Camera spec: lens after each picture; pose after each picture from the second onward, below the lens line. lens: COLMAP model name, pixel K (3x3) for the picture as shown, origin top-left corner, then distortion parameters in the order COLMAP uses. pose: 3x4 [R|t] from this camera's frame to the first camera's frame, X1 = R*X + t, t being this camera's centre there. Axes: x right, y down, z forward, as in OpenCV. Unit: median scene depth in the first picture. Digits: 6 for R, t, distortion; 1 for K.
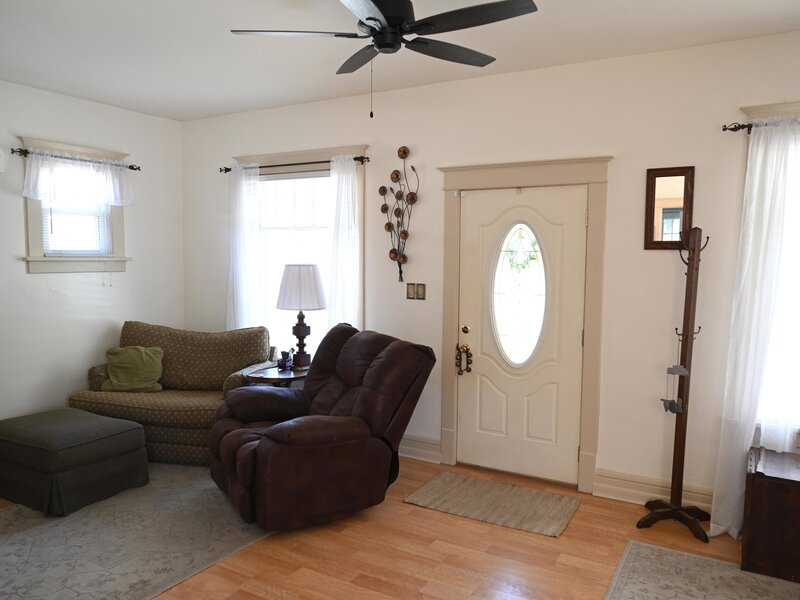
lens RADIAL K [[605.7, 0, 400.6], [0, 605.7, 295.8], [0, 0, 1]] dist [-0.012329, 0.009044]
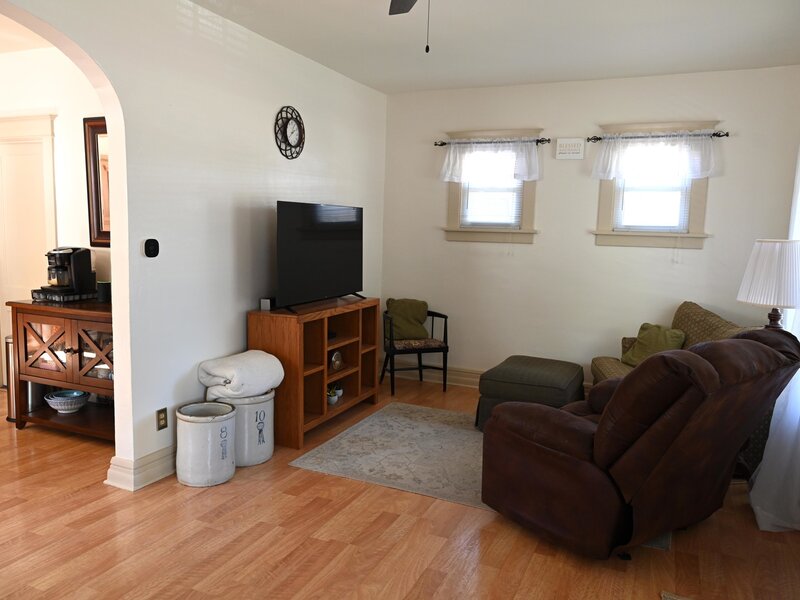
lens RADIAL K [[605.7, 0, 399.3], [0, 605.7, 305.6], [0, 0, 1]] dist [-0.012329, 0.009044]
pose [[0.105009, 0.128999, -0.986069, 0.488670], [-0.086085, 0.989008, 0.120216, -0.029362], [0.990738, 0.072262, 0.114960, 0.495694]]
